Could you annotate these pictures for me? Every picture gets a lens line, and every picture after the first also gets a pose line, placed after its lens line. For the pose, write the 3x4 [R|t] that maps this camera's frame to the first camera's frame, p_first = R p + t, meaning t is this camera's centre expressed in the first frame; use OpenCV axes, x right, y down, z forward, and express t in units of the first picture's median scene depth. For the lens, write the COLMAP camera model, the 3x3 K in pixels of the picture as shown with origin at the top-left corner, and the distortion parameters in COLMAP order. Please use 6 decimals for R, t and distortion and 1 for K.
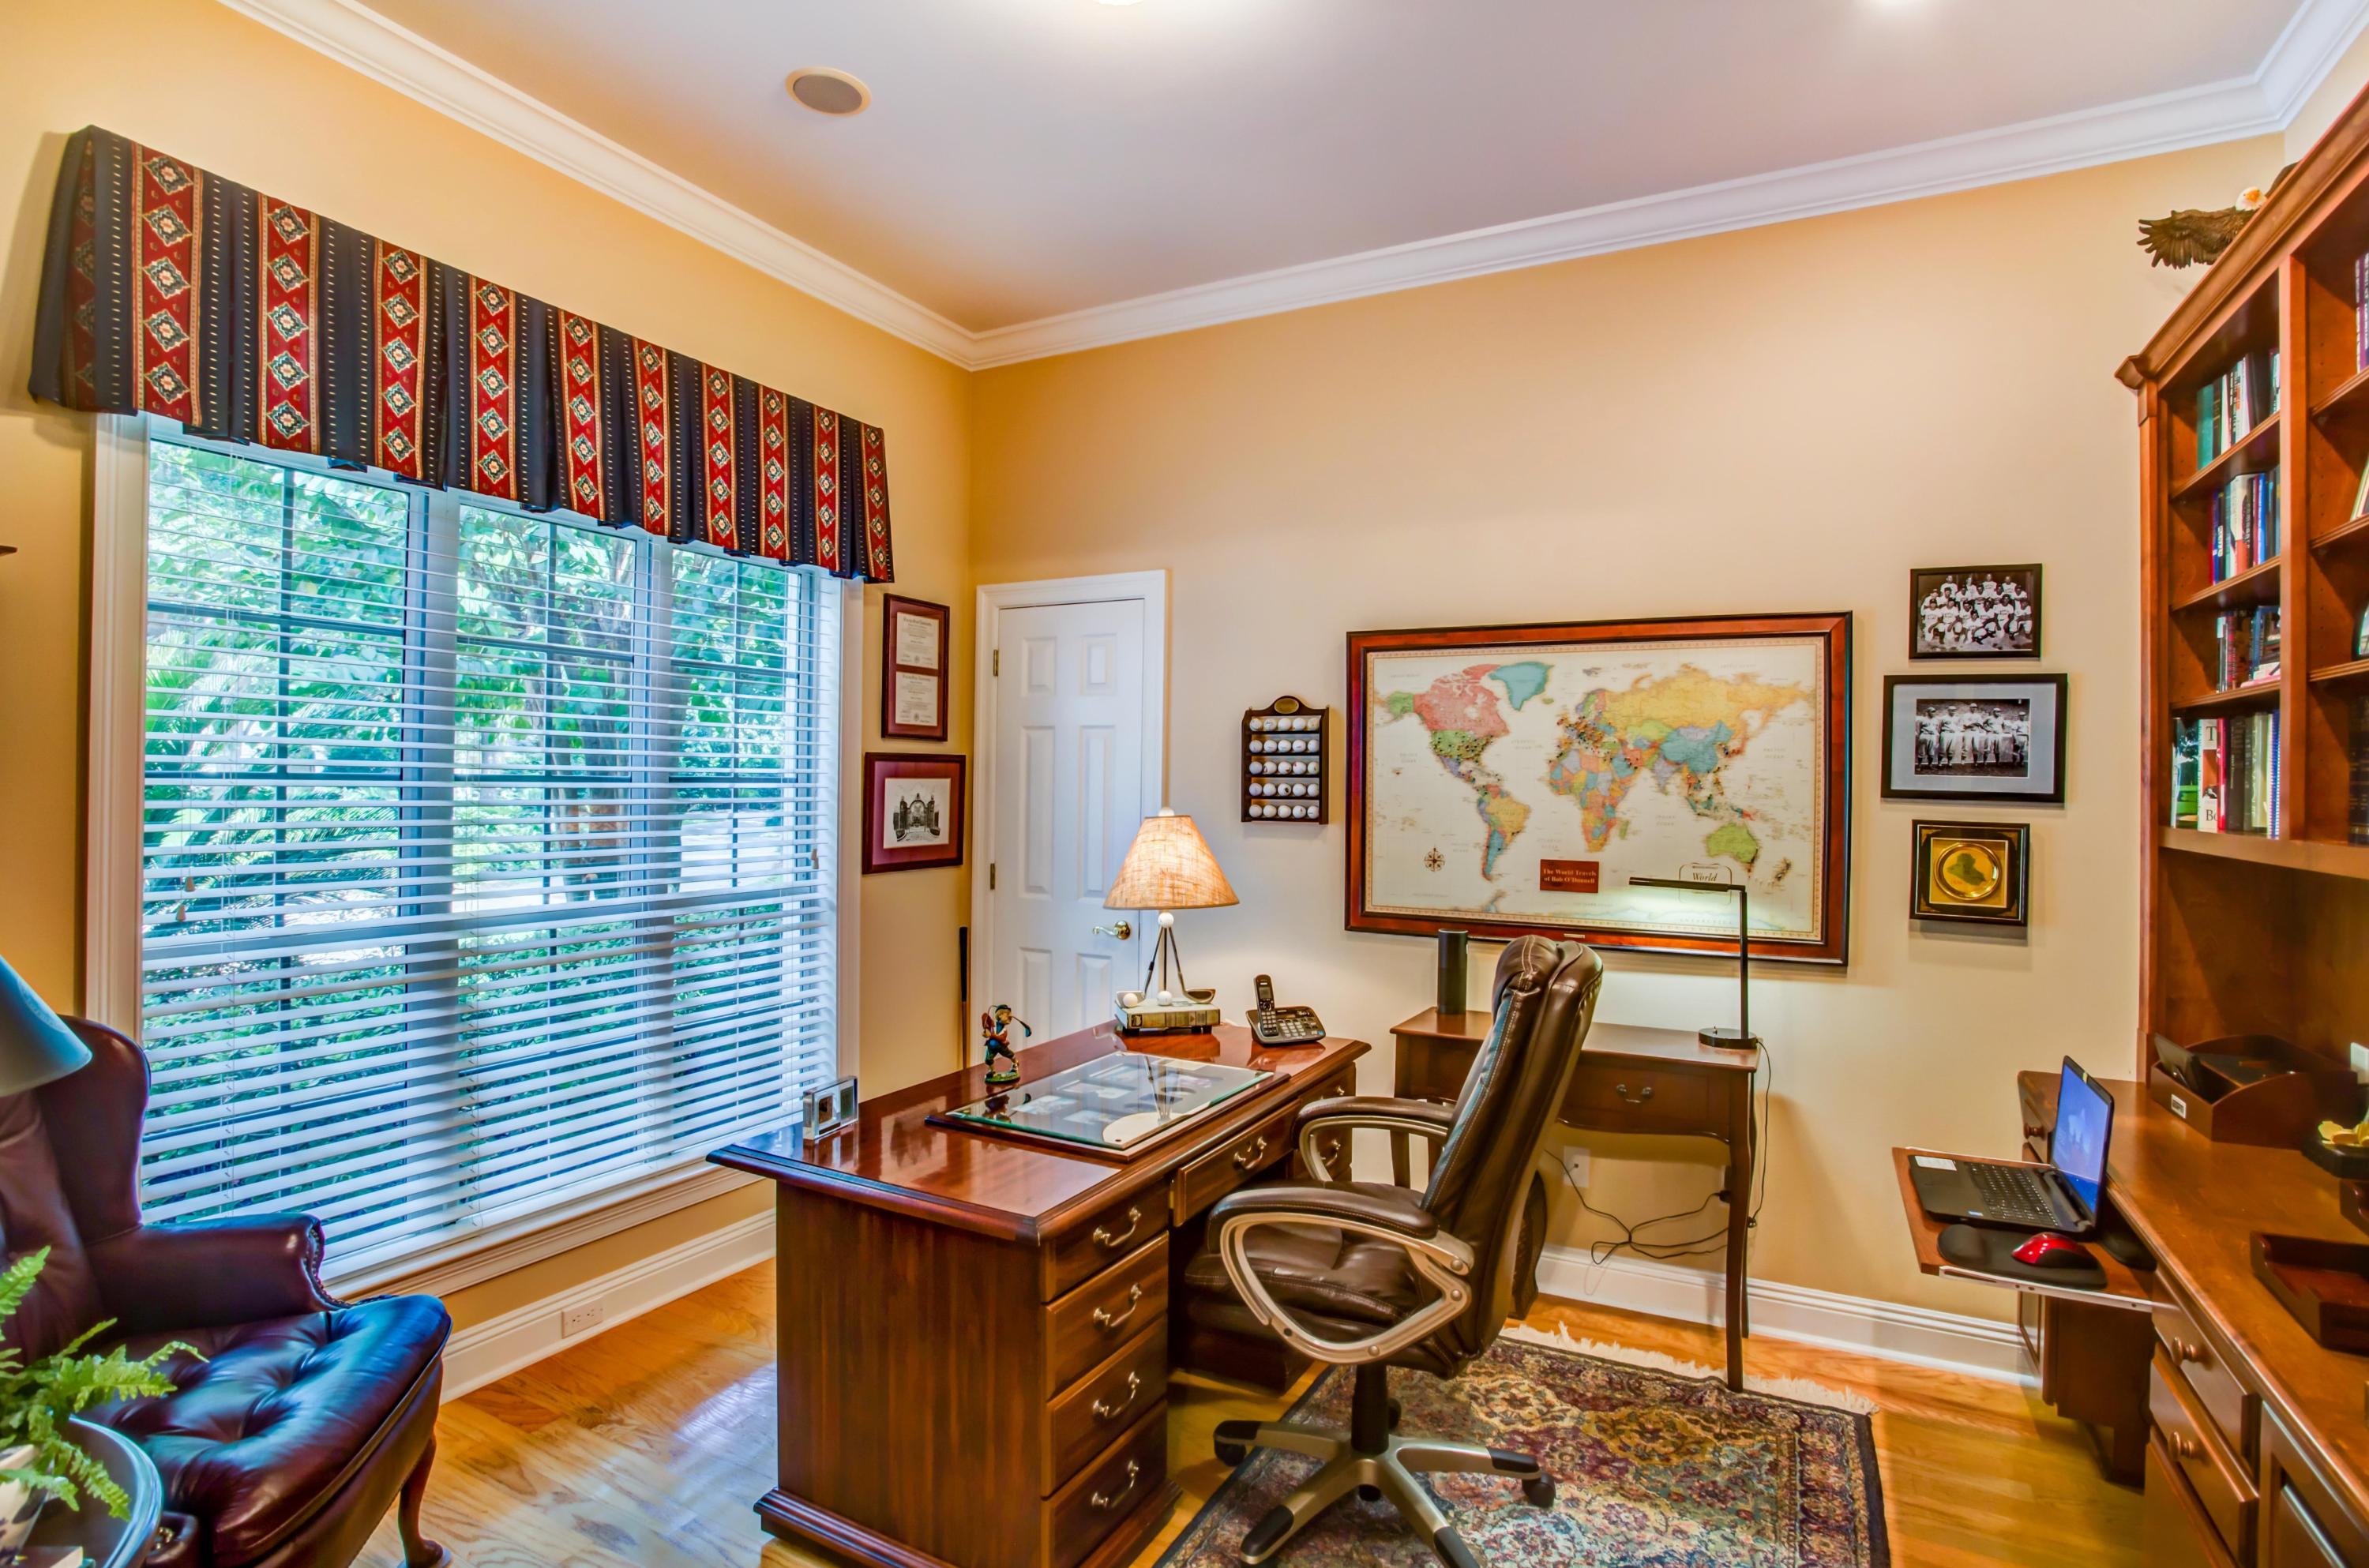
lens RADIAL K [[1152.7, 0, 1200.1], [0, 1152.7, 776.7], [0, 0, 1]] dist [-0.065039, 0.025849]
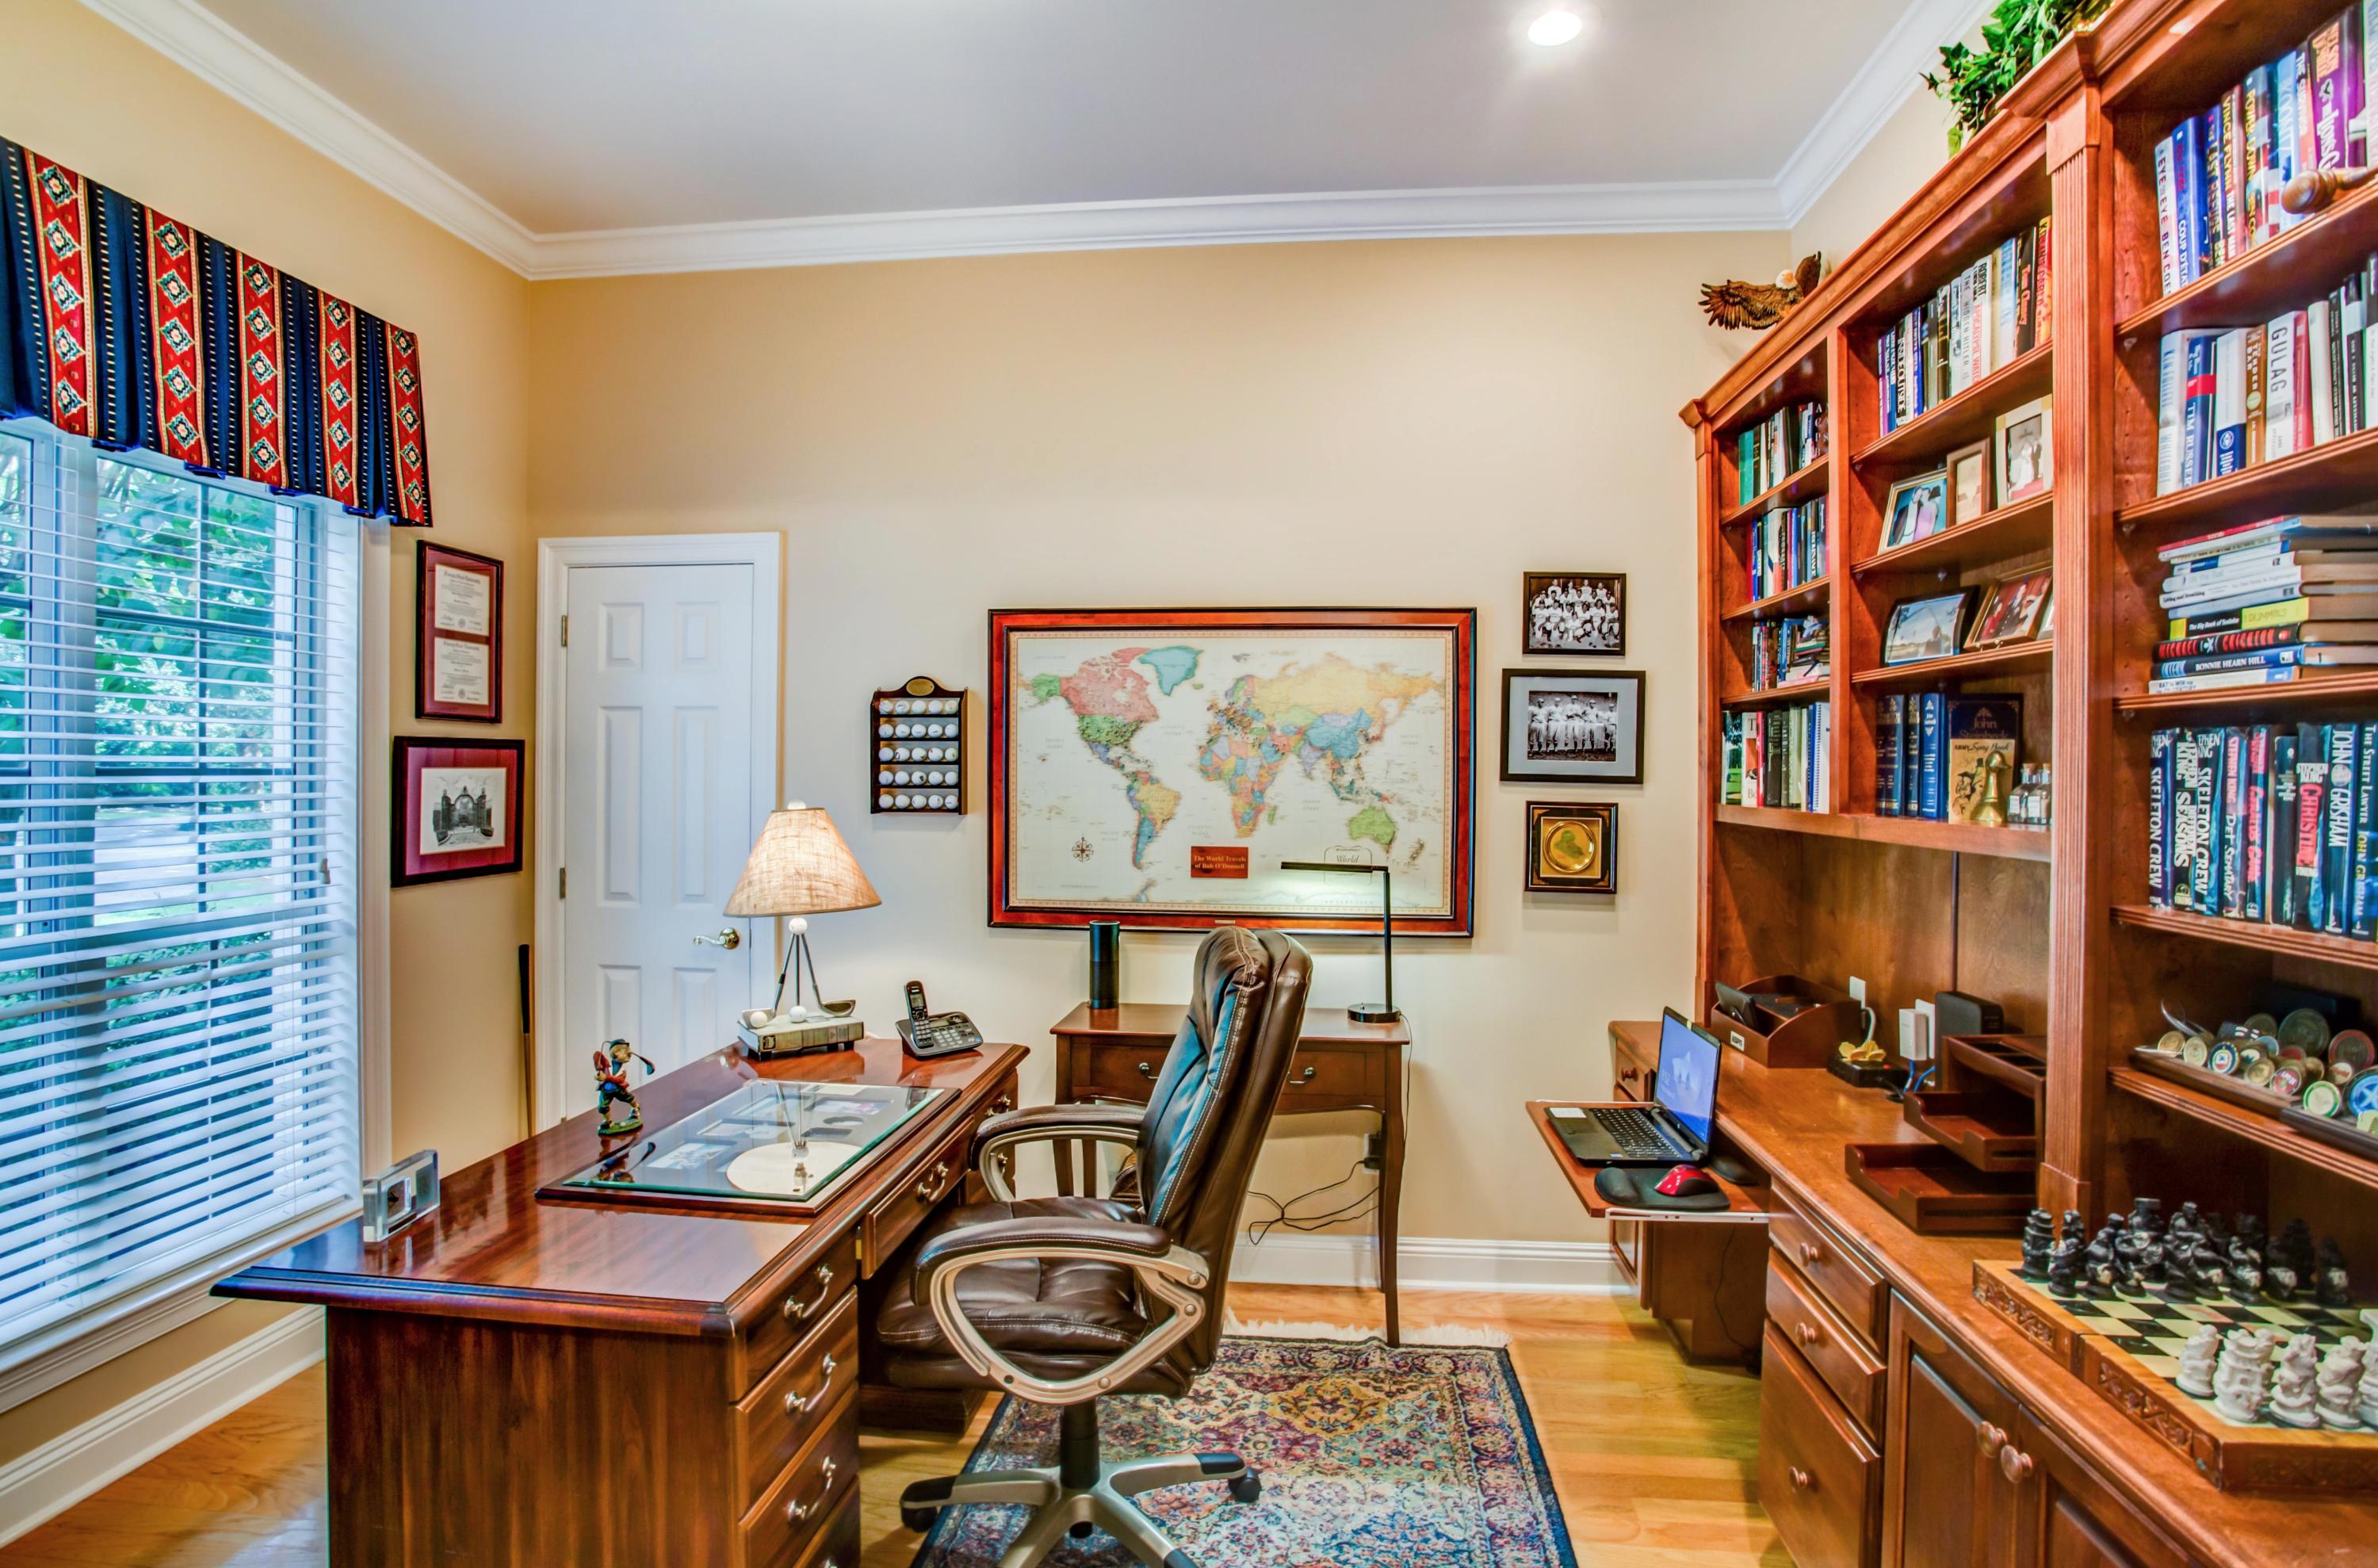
lens RADIAL K [[1157.2, 0, 1192.4], [0, 1157.2, 774.6], [0, 0, 1]] dist [-0.065039, 0.025849]
pose [[0.929058, -0.007596, 0.369855, -0.087417], [0.003715, 0.999930, 0.011204, -0.001283], [-0.369914, -0.009035, 0.929022, 0.081428]]
